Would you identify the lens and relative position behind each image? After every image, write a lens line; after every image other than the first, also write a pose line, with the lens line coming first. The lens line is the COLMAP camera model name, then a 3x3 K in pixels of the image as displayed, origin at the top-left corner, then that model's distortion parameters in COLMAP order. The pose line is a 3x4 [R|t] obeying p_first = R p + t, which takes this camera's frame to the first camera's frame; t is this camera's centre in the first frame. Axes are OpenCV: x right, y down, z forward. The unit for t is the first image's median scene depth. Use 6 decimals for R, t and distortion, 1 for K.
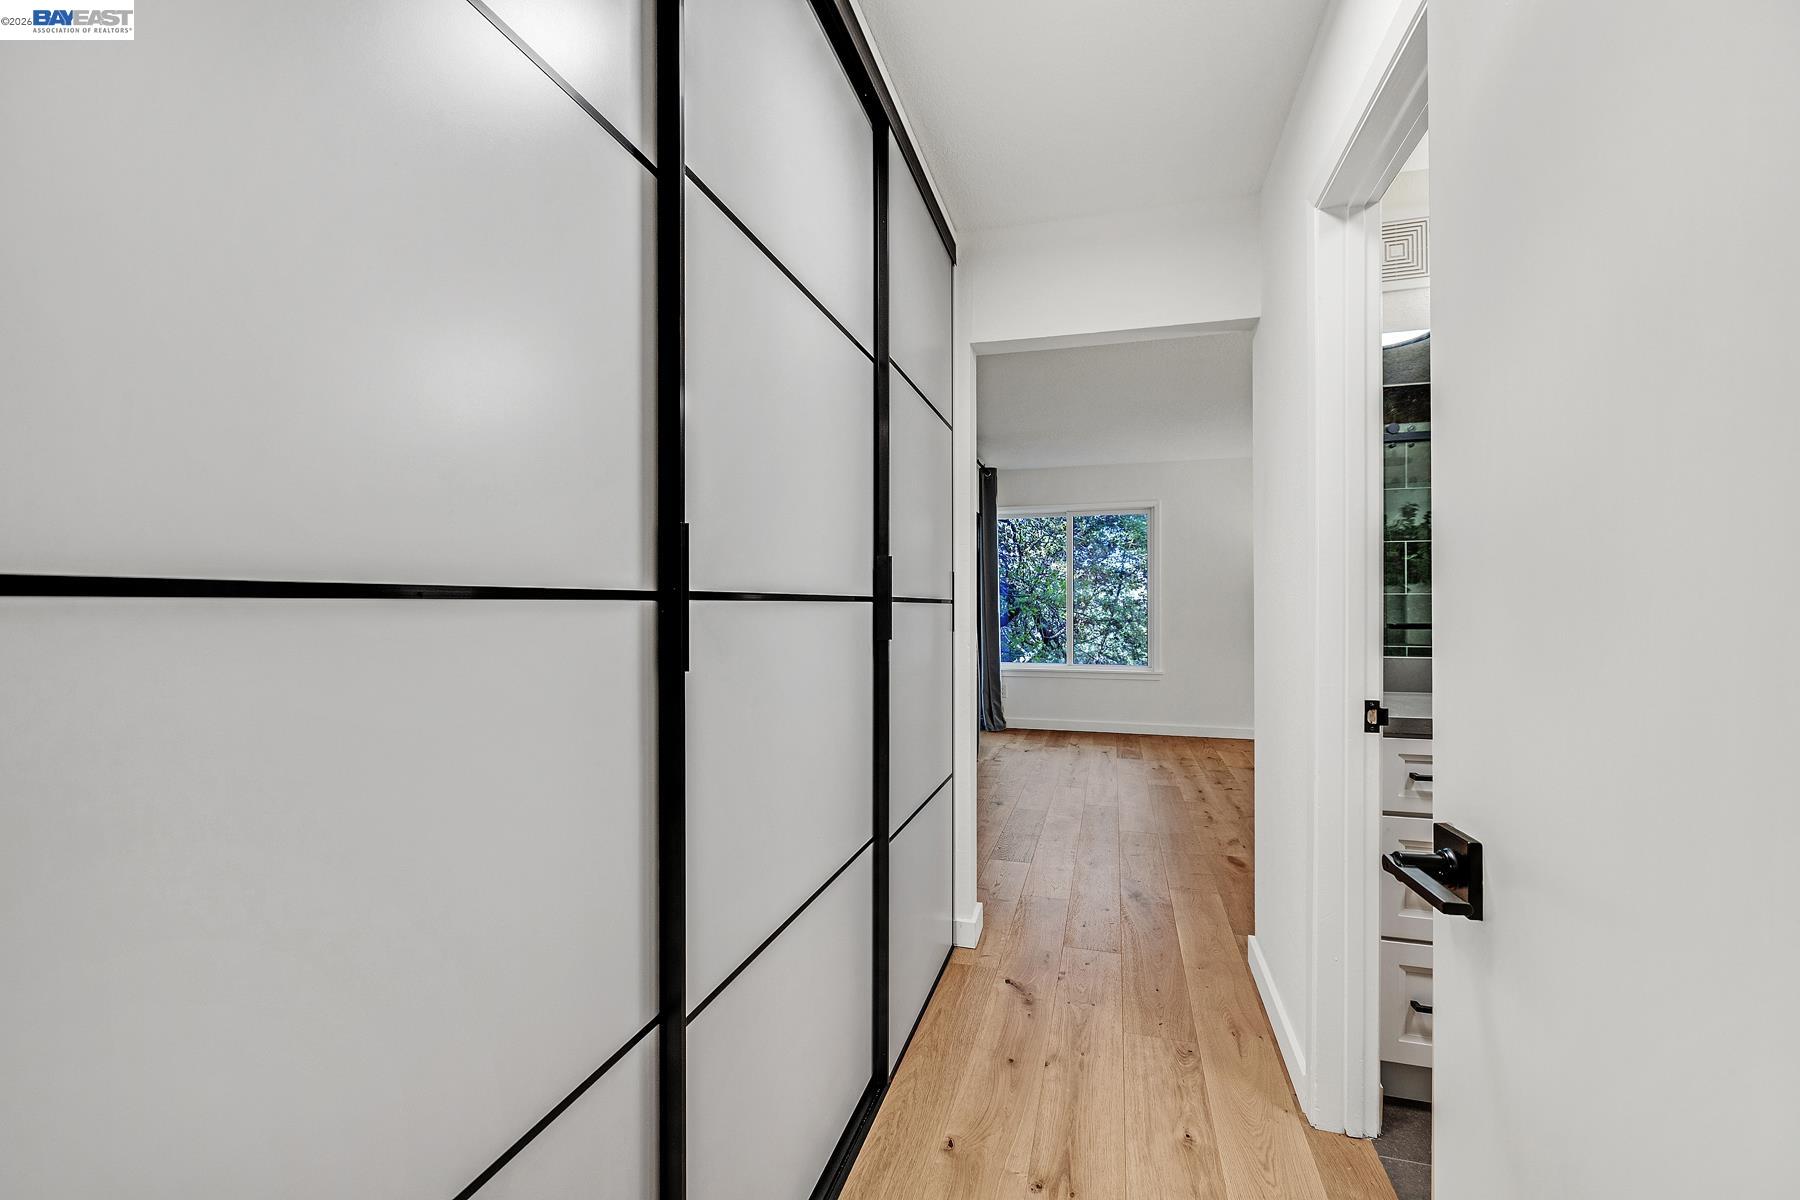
lens RADIAL K [[749.0, 0, 895.3], [0, 749.0, 603.4], [0, 0, 1]] dist [0.002057, -0.001030]
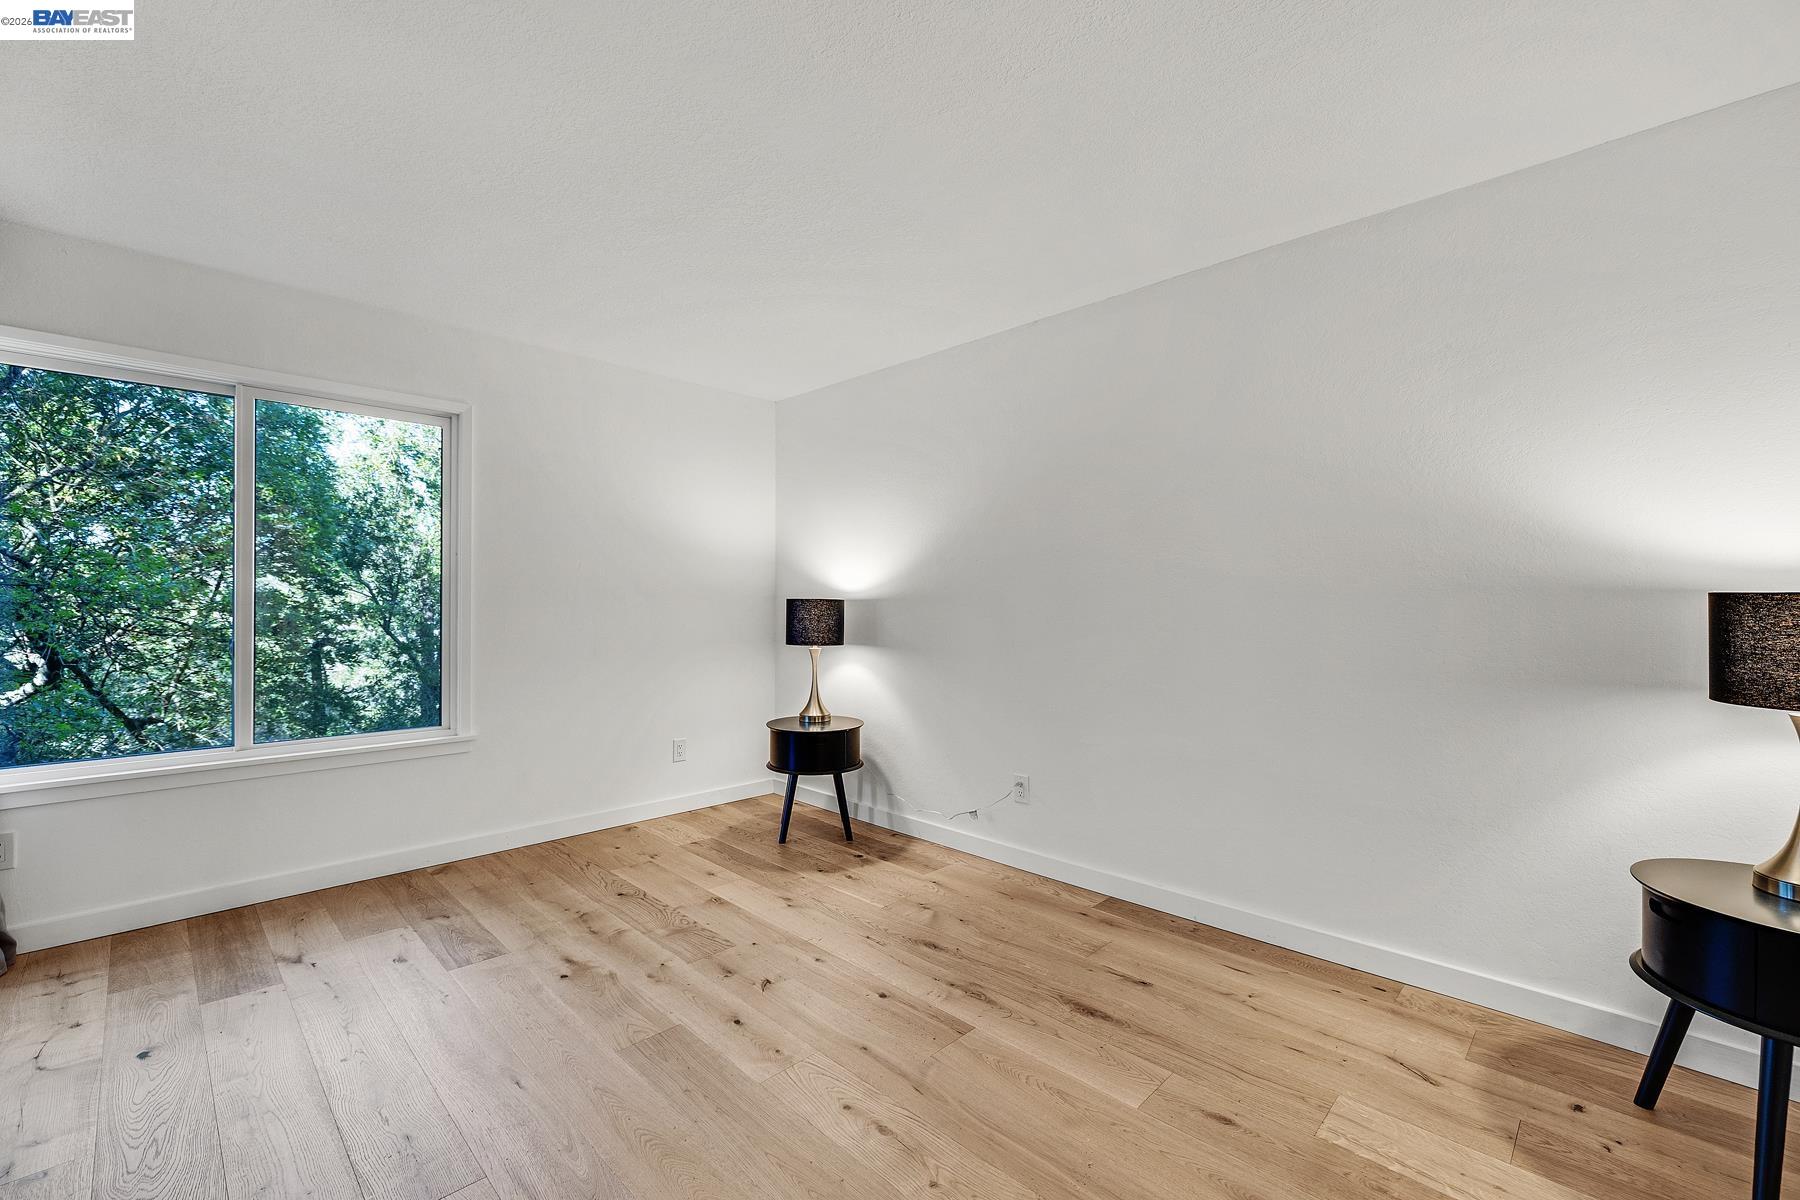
lens RADIAL K [[749.0, 0, 890.3], [0, 749.0, 604.5], [0, 0, 1]] dist [0.002057, -0.001030]
pose [[0.480587, -0.000101, 0.876947, 0.039086], [-0.006796, 0.999970, 0.003840, -0.003154], [-0.876921, -0.007805, 0.480572, 0.494699]]
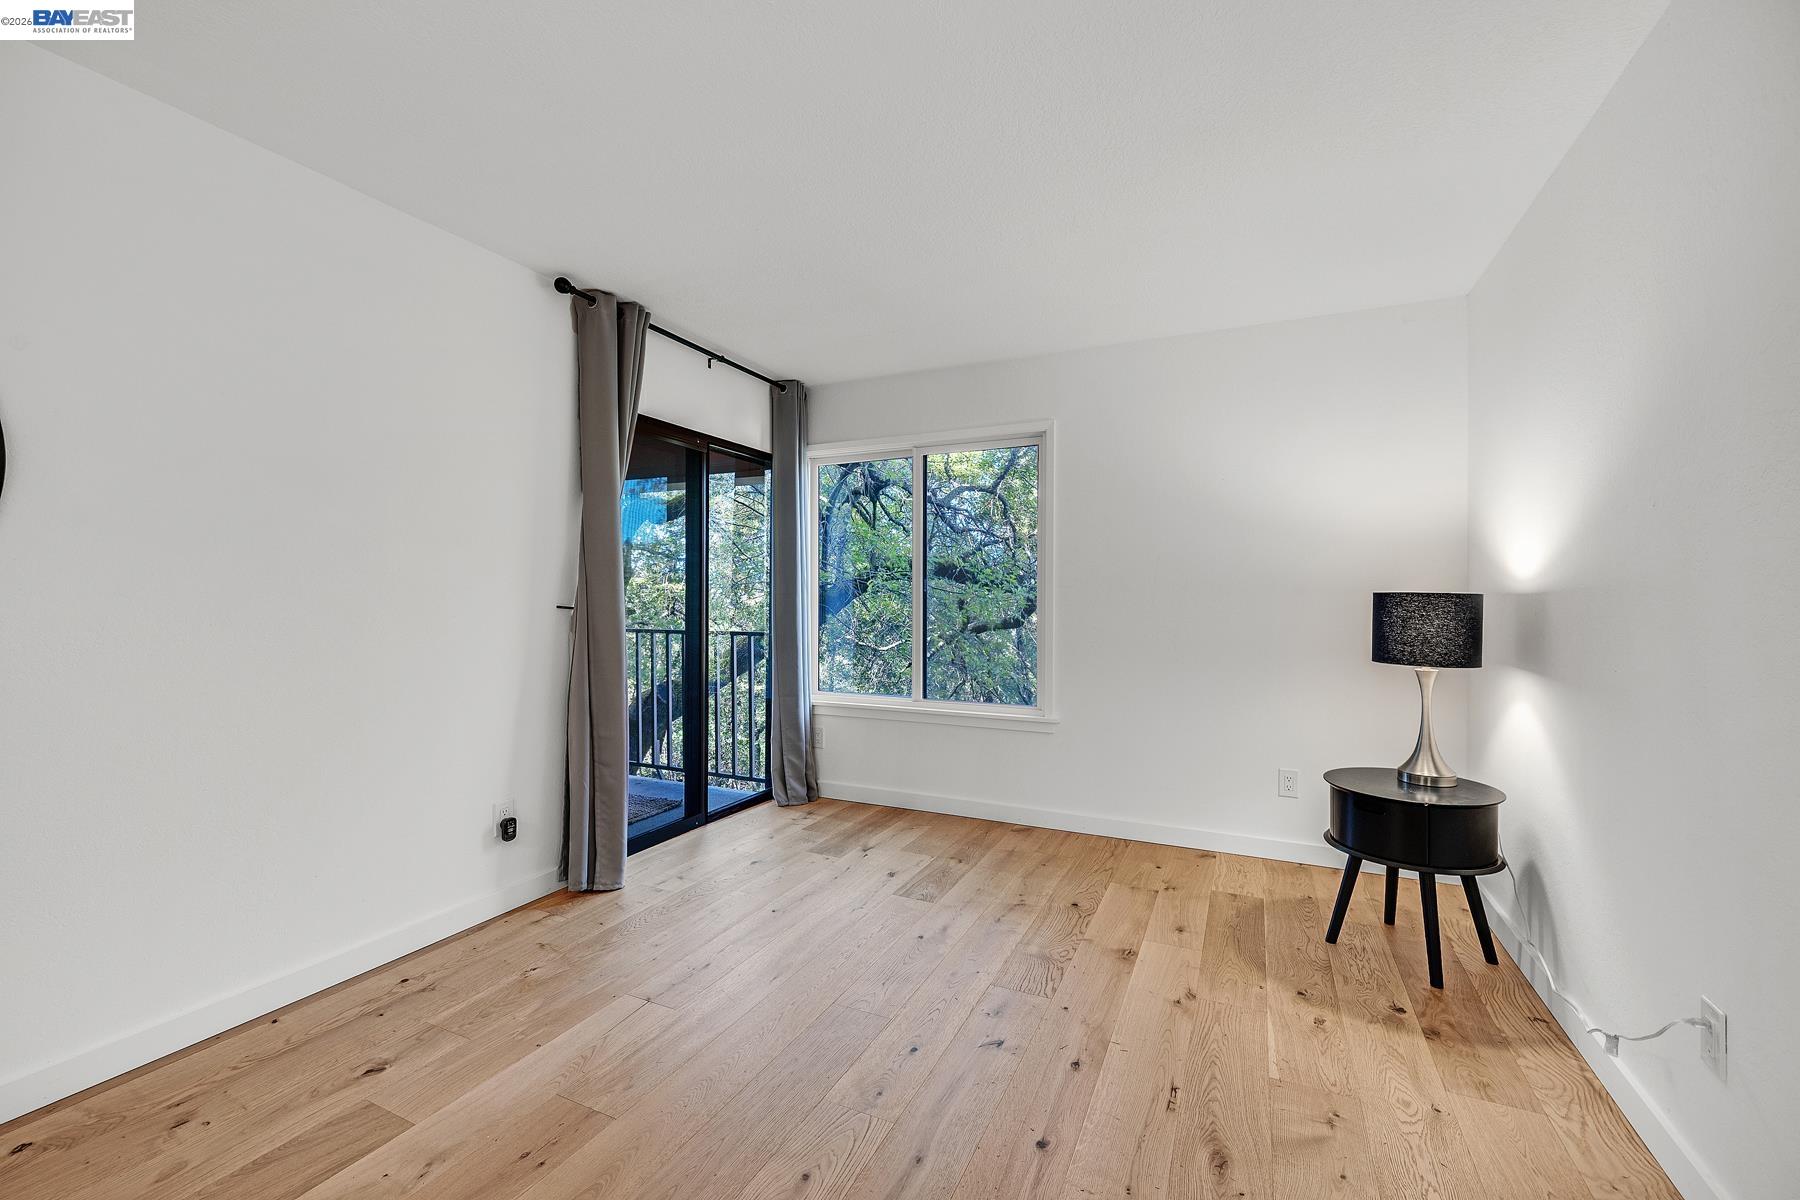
lens RADIAL K [[749.0, 0, 904.9], [0, 749.0, 607.3], [0, 0, 1]] dist [0.002057, -0.001030]
pose [[0.987820, 0.005266, -0.155513, 0.329194], [-0.002663, 0.999853, 0.016941, -0.003547], [0.155580, -0.016321, 0.987689, 0.414199]]
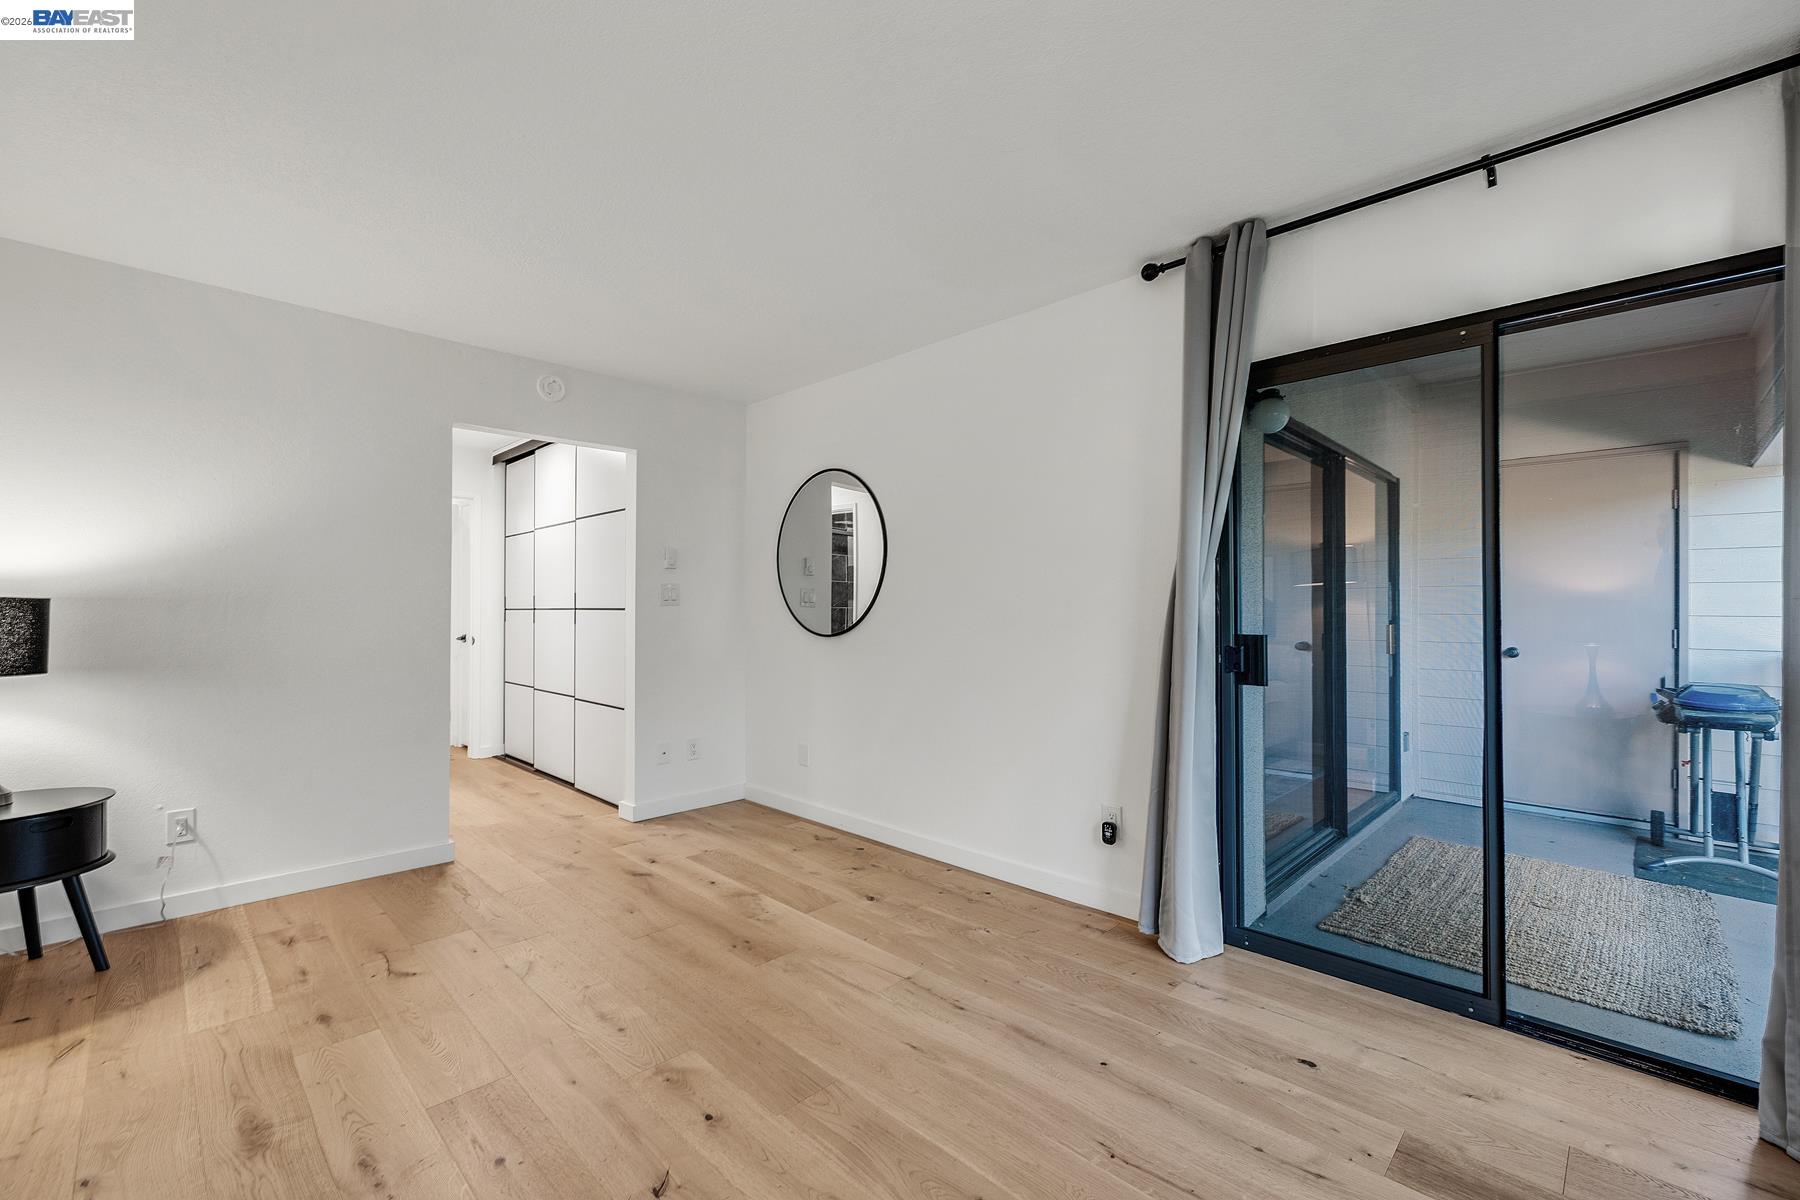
lens RADIAL K [[749.0, 0, 881.3], [0, 749.0, 605.6], [0, 0, 1]] dist [0.002057, -0.001030]
pose [[-0.488708, -0.008315, -0.872408, 0.486742], [0.003523, 0.999928, -0.011504, 0.001668], [0.872440, -0.008696, -0.488643, 0.884905]]
